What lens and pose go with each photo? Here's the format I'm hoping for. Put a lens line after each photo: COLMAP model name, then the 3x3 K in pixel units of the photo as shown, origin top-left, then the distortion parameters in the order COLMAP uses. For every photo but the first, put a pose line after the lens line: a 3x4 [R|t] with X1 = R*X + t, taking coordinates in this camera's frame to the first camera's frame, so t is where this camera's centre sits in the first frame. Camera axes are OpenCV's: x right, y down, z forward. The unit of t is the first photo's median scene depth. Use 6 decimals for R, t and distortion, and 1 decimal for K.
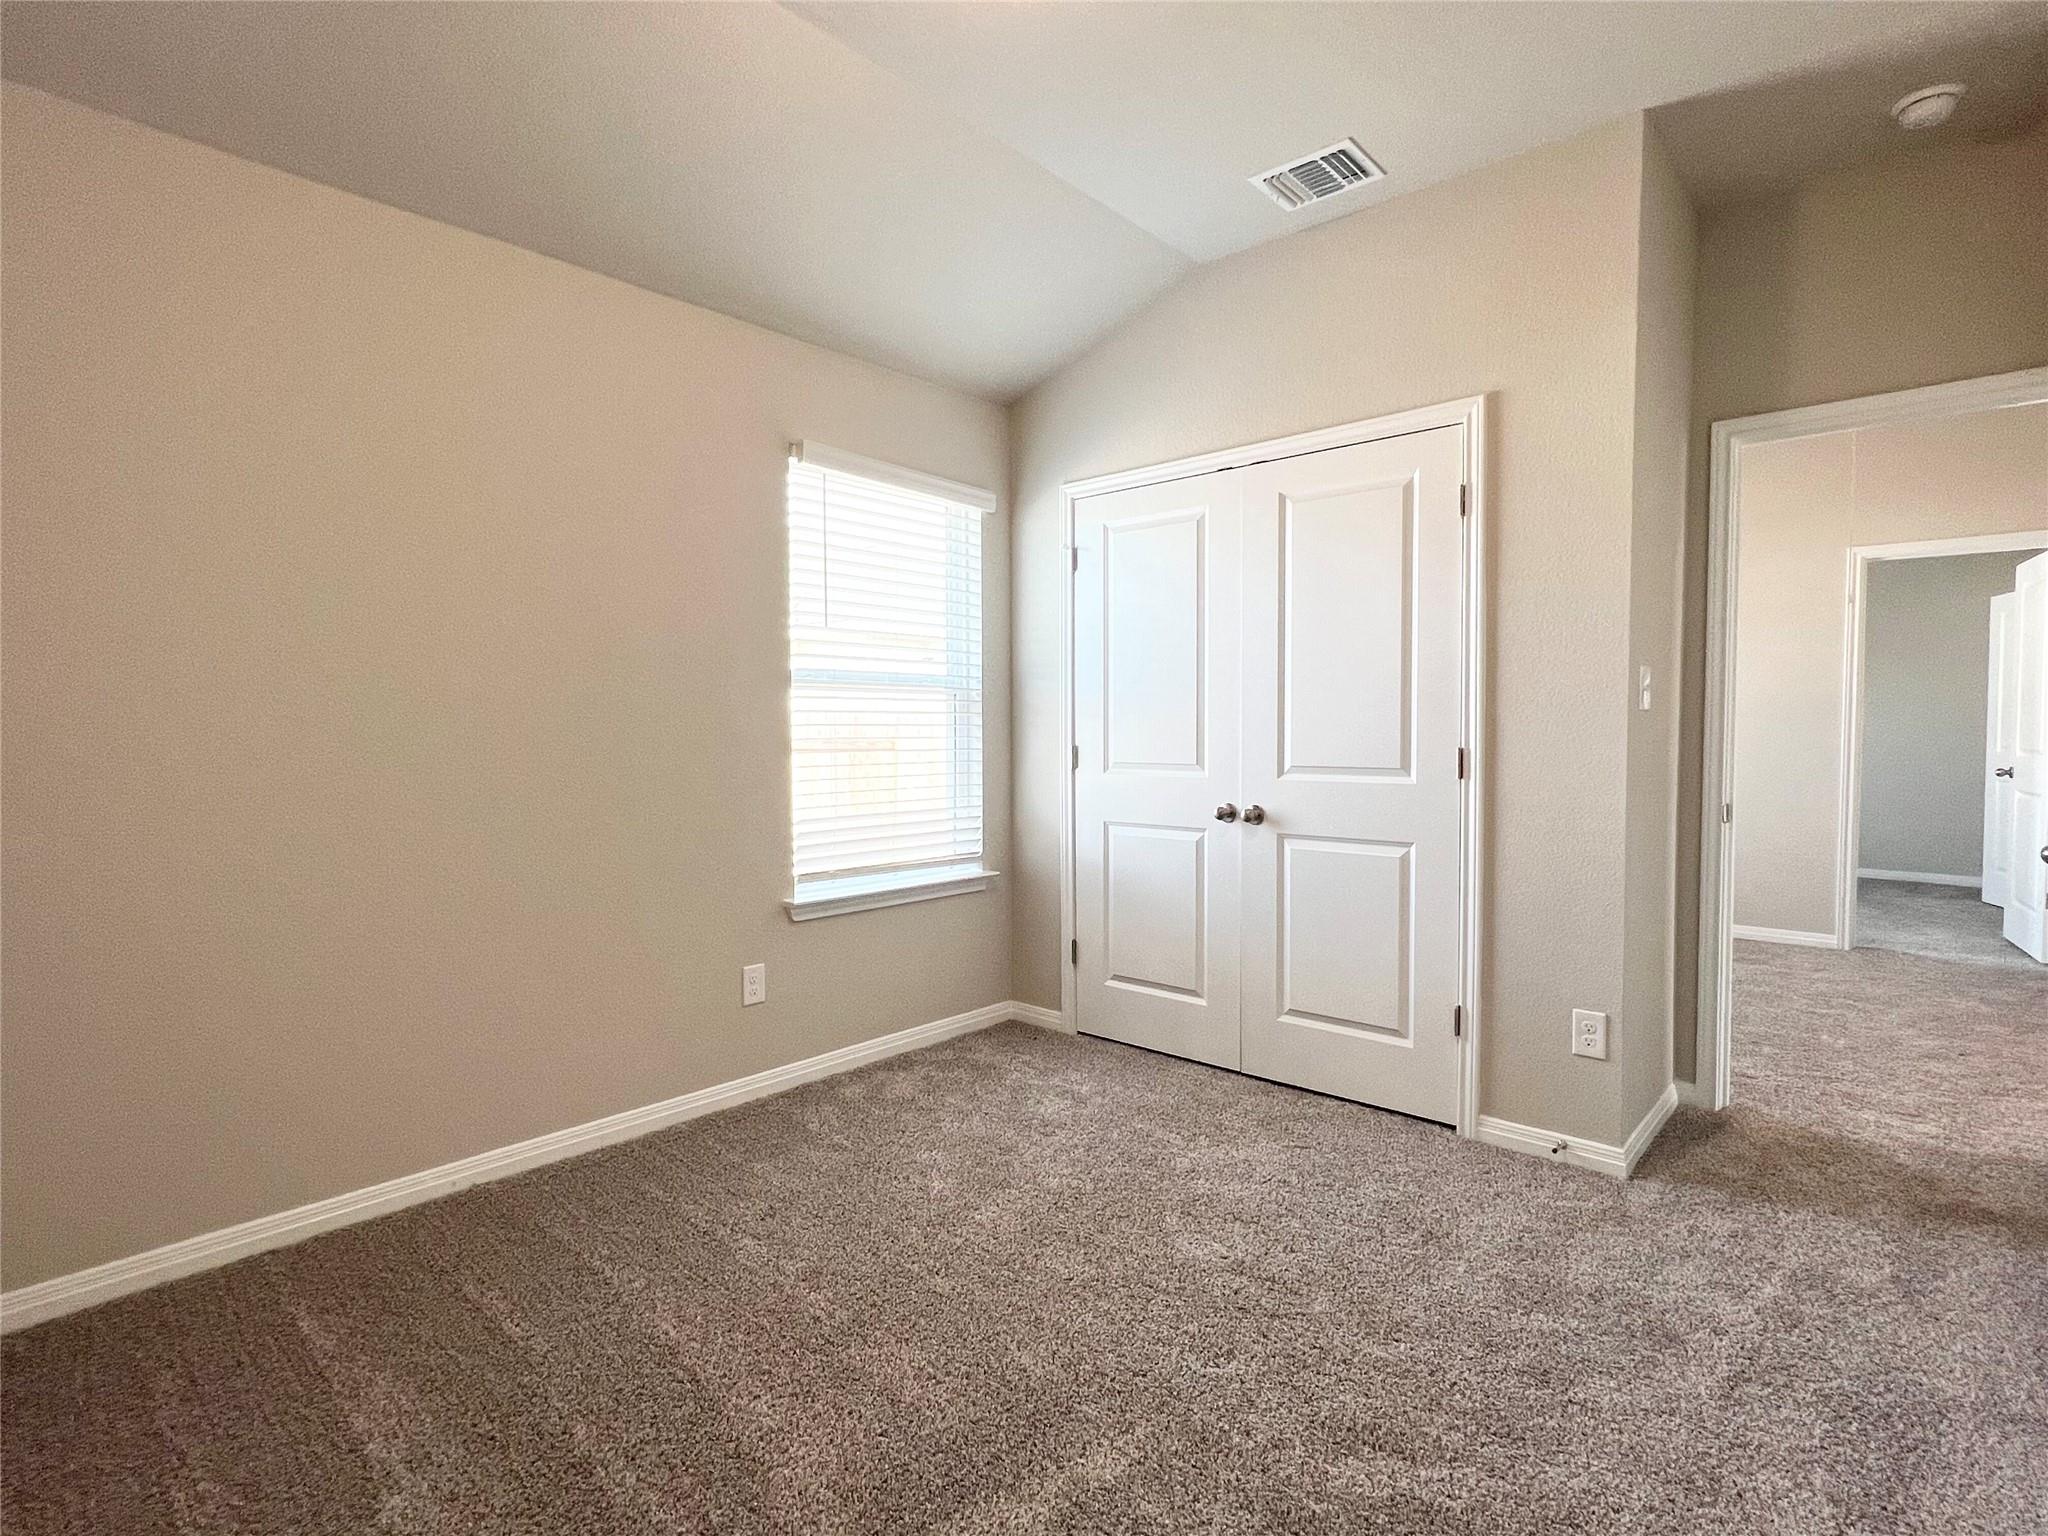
lens RADIAL K [[1031.3, 0, 1024.0], [0, 1031.3, 768.0], [0, 0, 1]] dist [-0.002335, 0.000356]
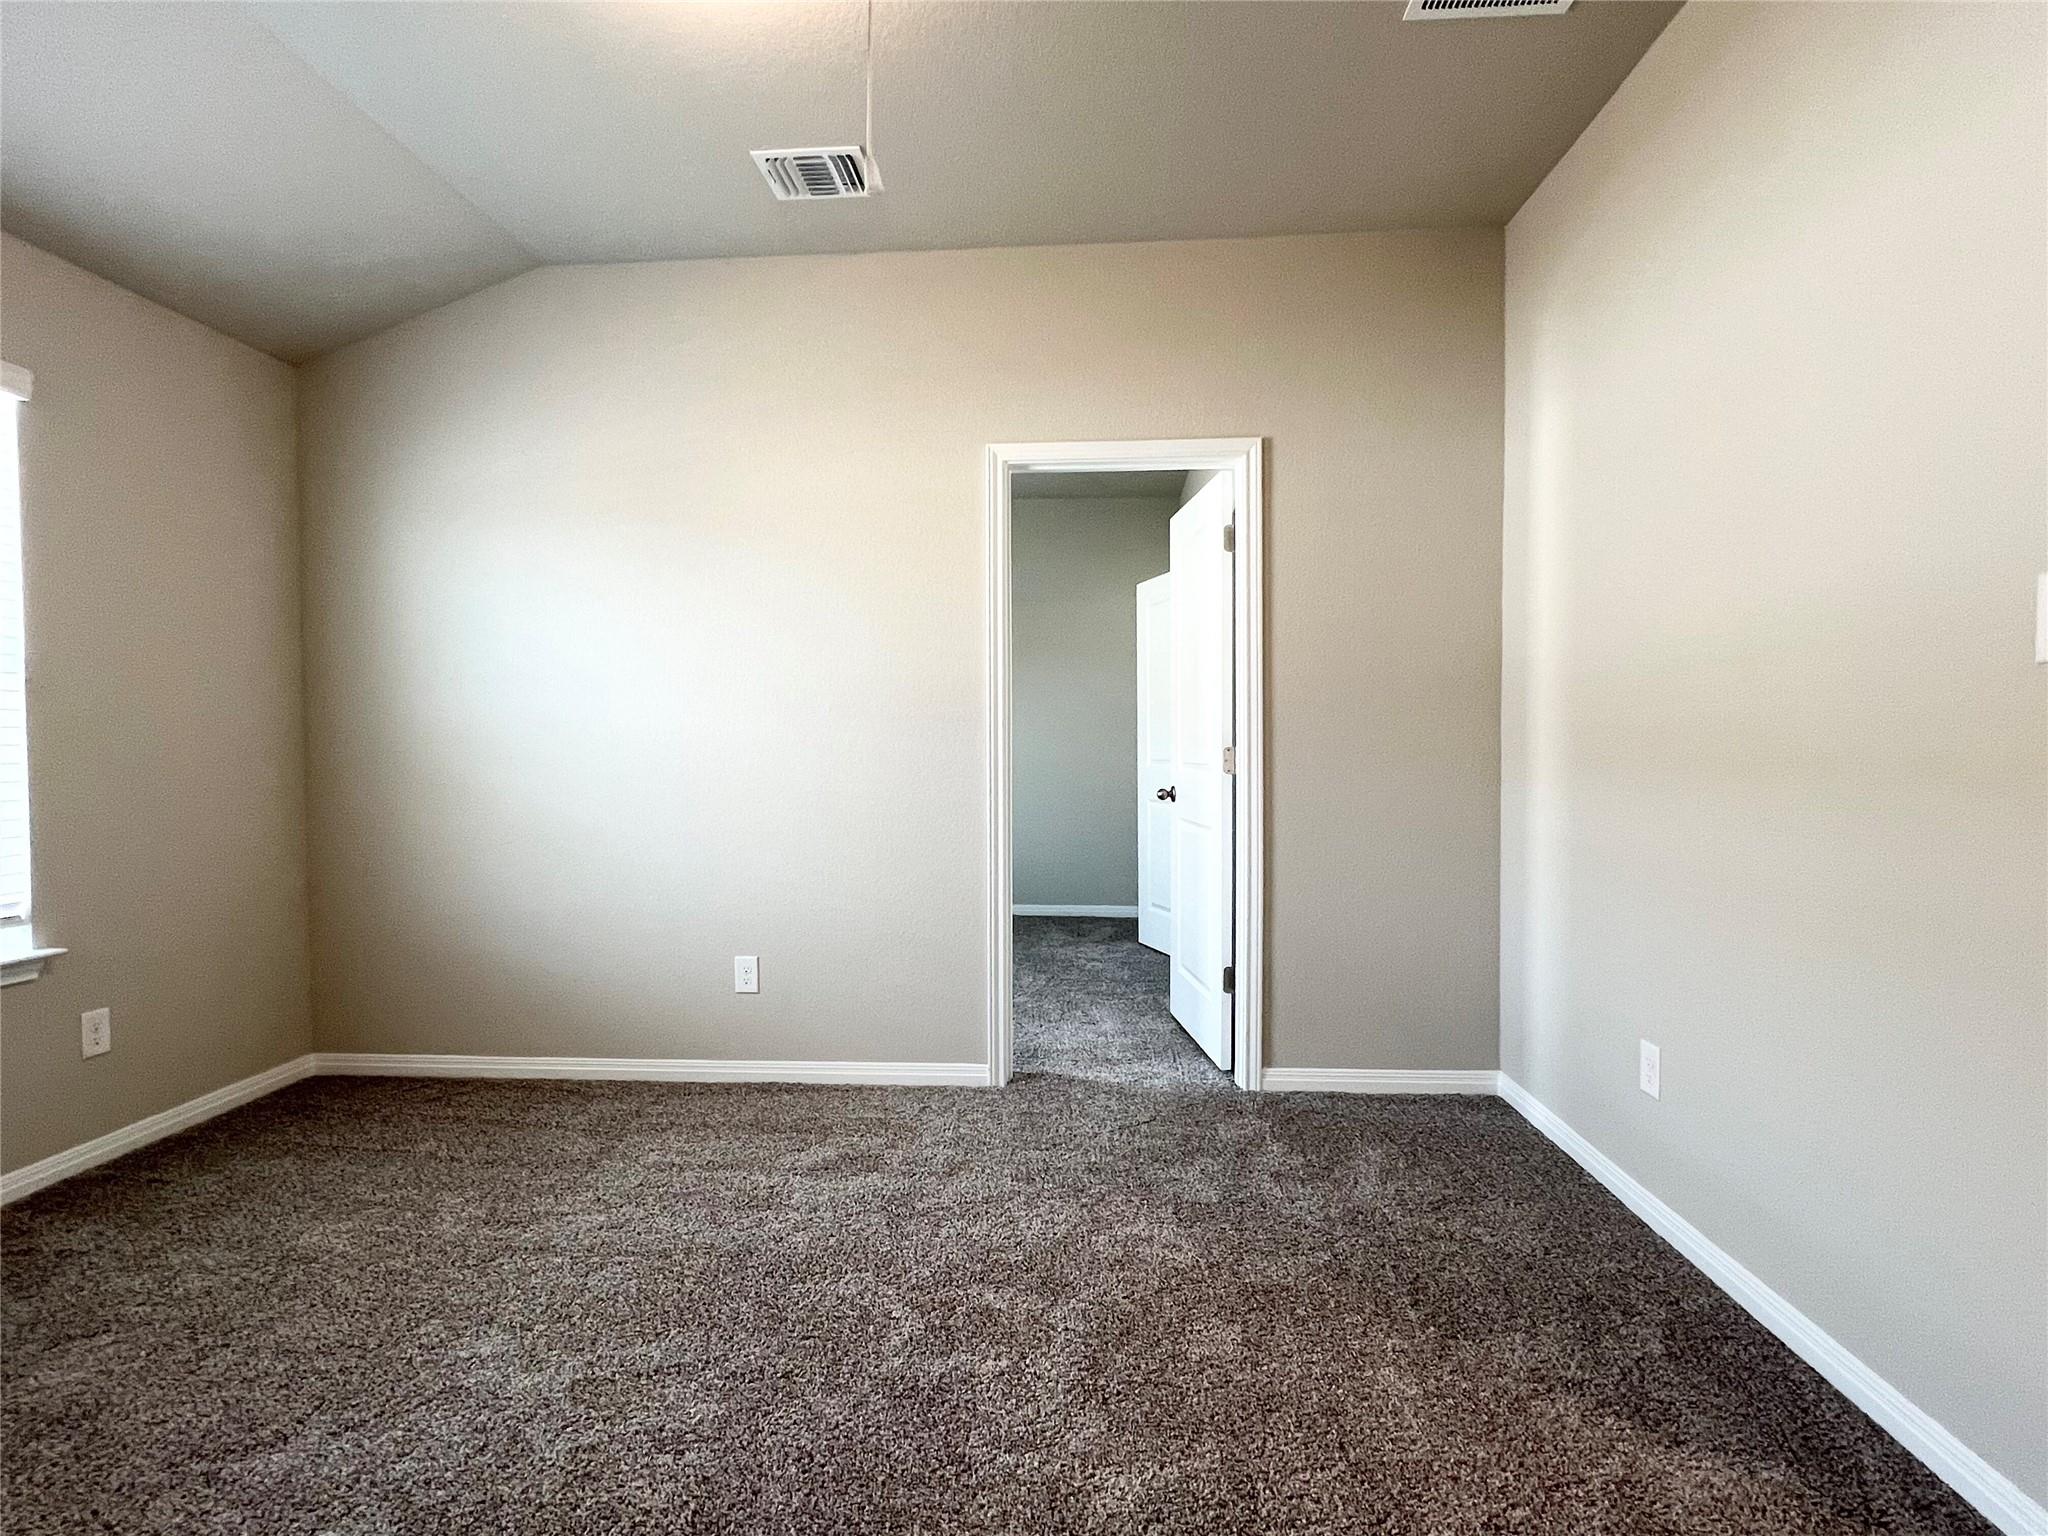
lens RADIAL K [[1031.3, 0, 1024.0], [0, 1031.3, 768.0], [0, 0, 1]] dist [-0.002335, 0.000356]
pose [[0.786590, -0.014876, 0.617296, 0.407037], [0.019094, 0.999818, -0.000235, -0.017444], [-0.617180, 0.011972, 0.786731, 0.474128]]
